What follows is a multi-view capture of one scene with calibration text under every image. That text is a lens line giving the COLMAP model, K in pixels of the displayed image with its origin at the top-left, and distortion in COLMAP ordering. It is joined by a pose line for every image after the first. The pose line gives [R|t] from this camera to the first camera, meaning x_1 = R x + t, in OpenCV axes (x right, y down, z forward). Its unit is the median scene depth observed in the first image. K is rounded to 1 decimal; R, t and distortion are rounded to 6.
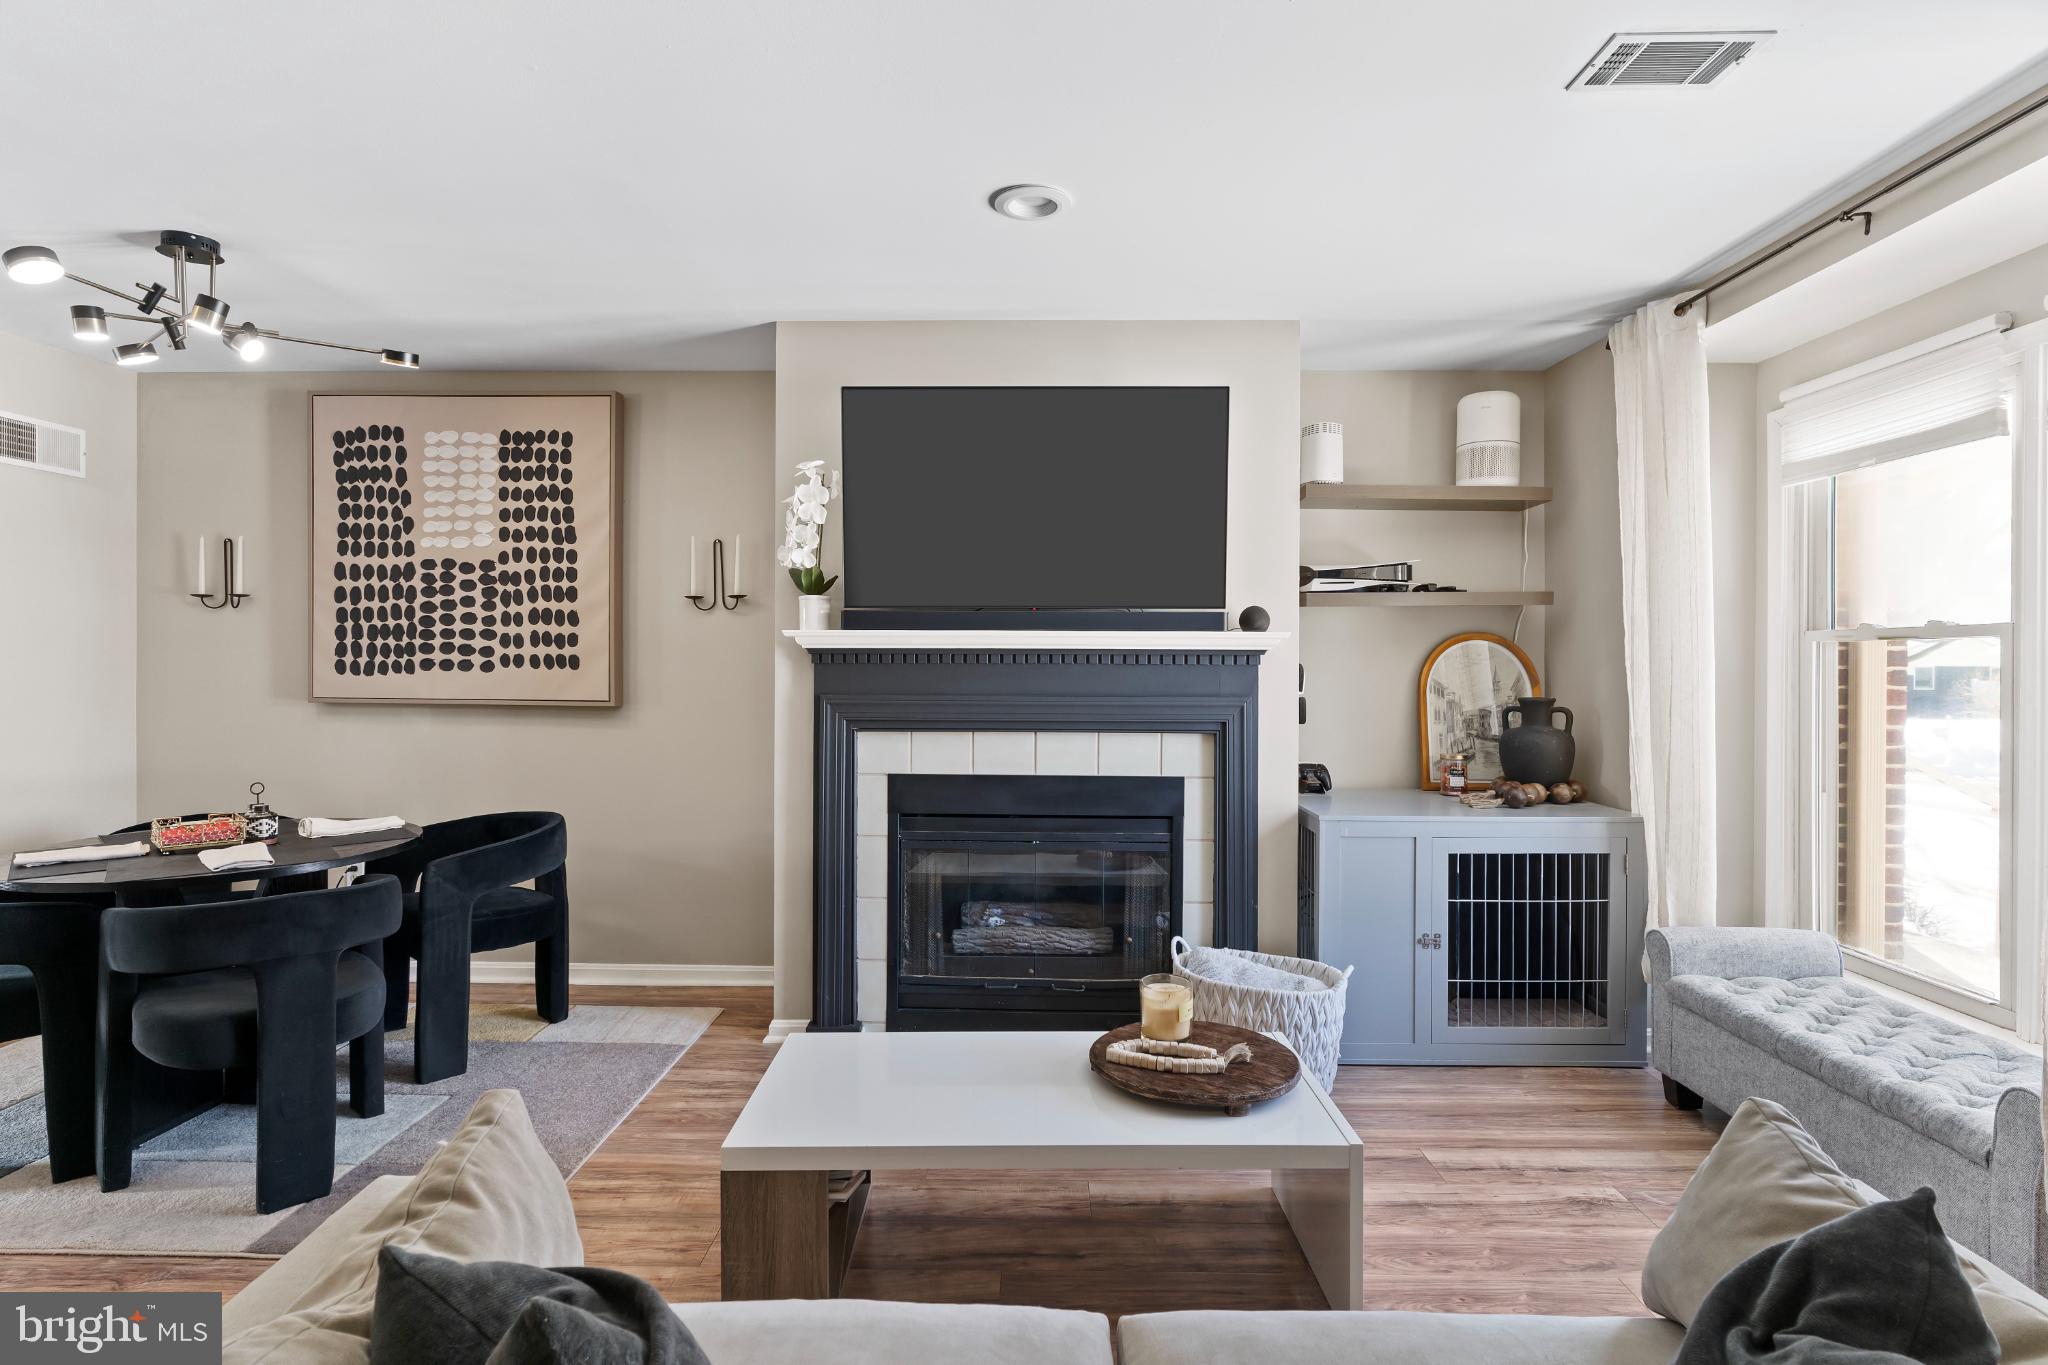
lens RADIAL K [[1054.4, 0, 1026.8], [0, 1054.4, 662.0], [0, 0, 1]] dist [-0.008839, 0.001977]
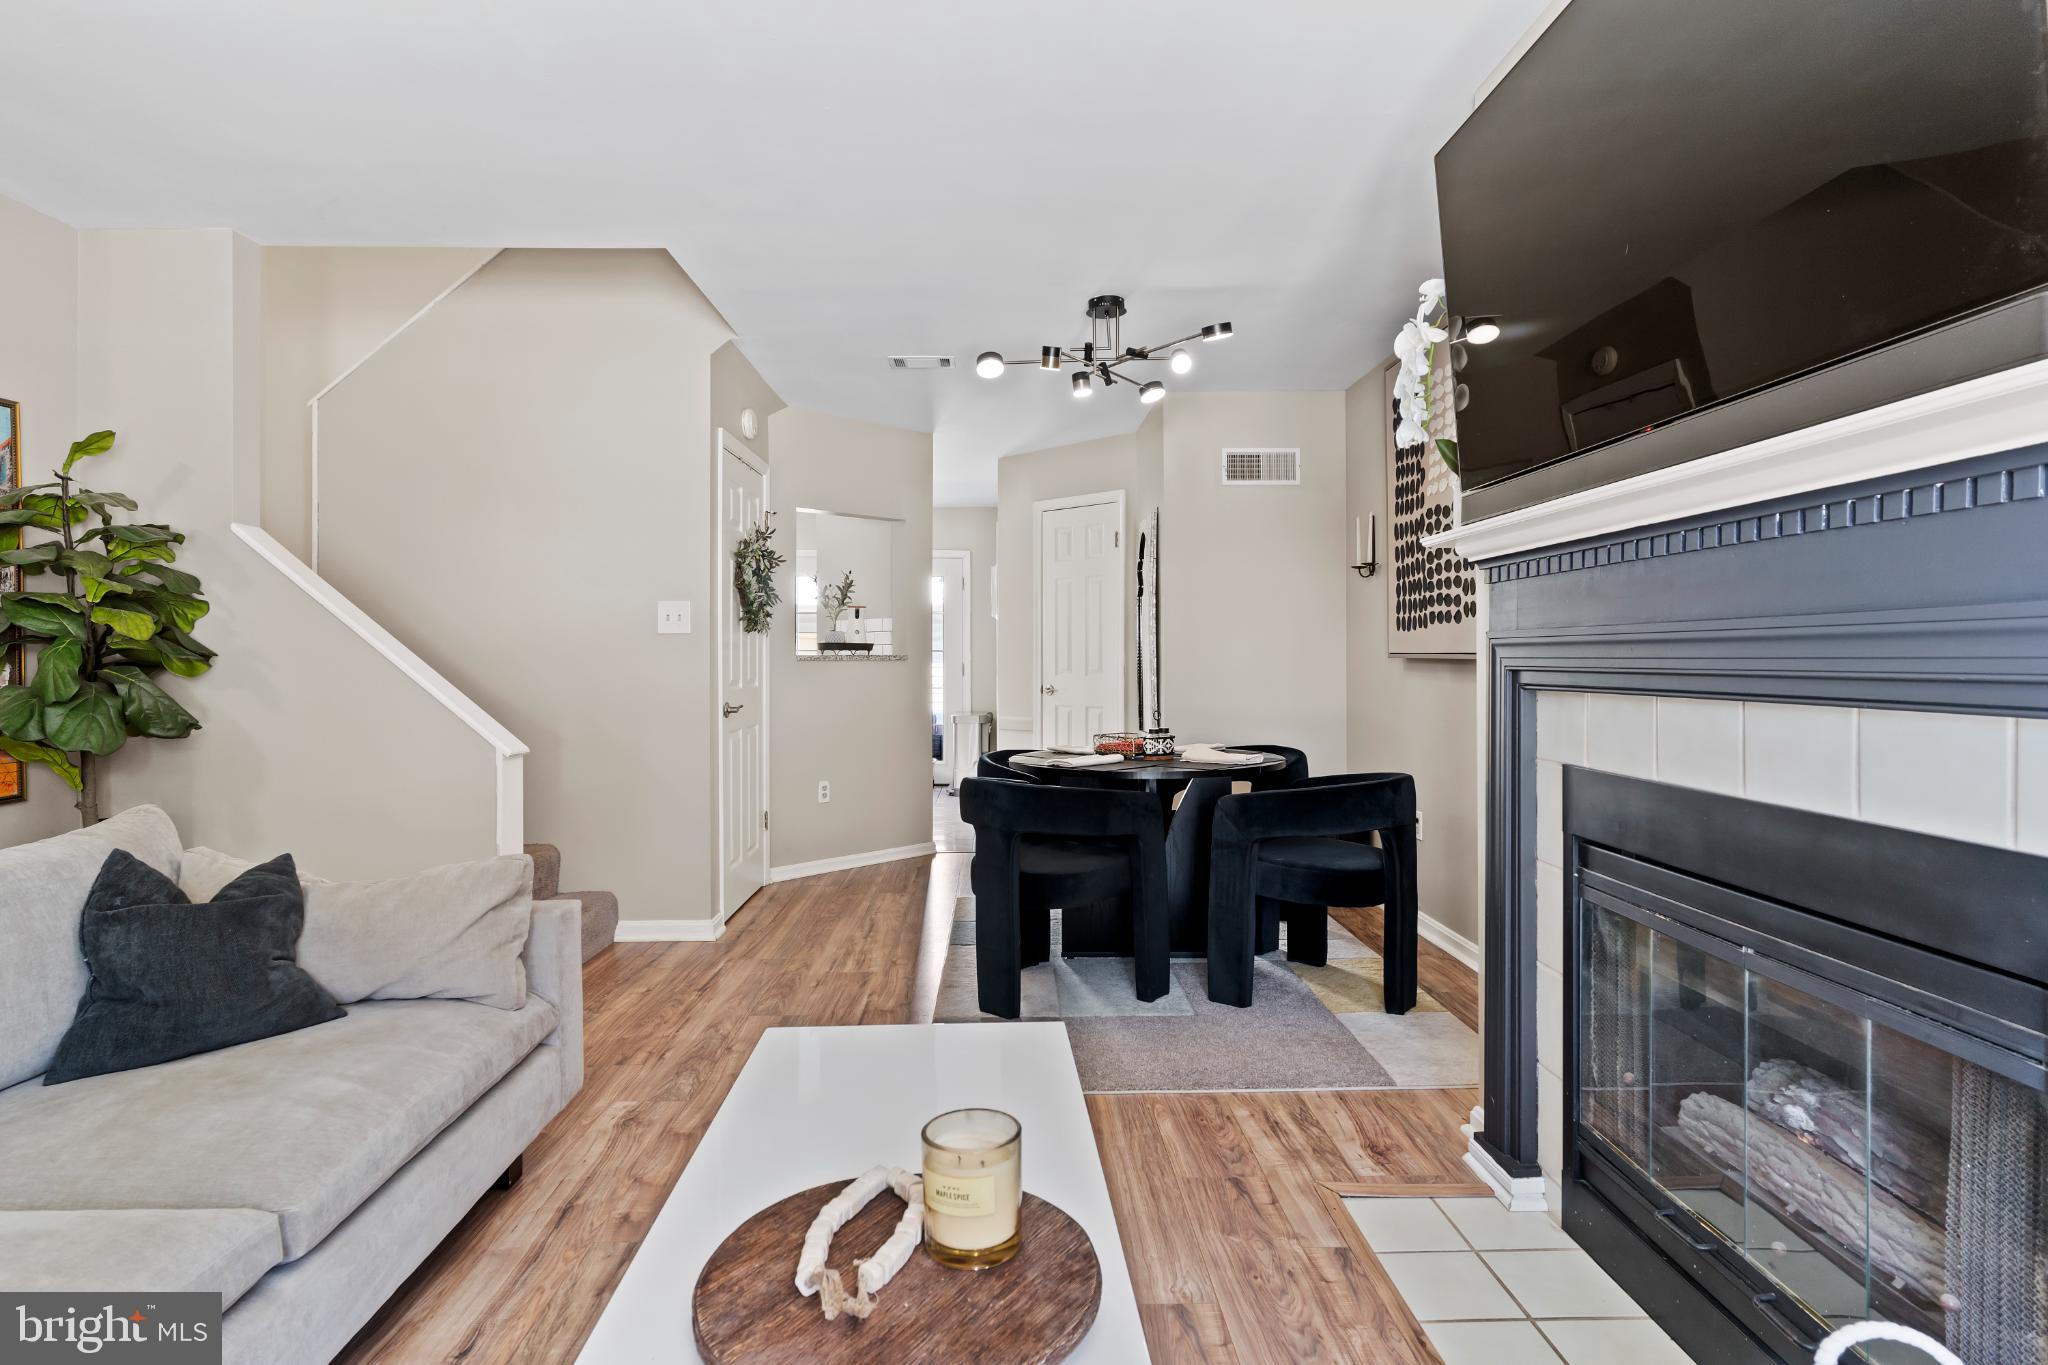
lens RADIAL K [[1057.7, 0, 1034.5], [0, 1057.7, 656.0], [0, 0, 1]] dist [0.029331, 0.000414]
pose [[0.049811, -0.005540, -0.998743, 0.387223], [0.002150, 0.999983, -0.005440, 0.042446], [0.998756, -0.001876, 0.049822, 0.588907]]
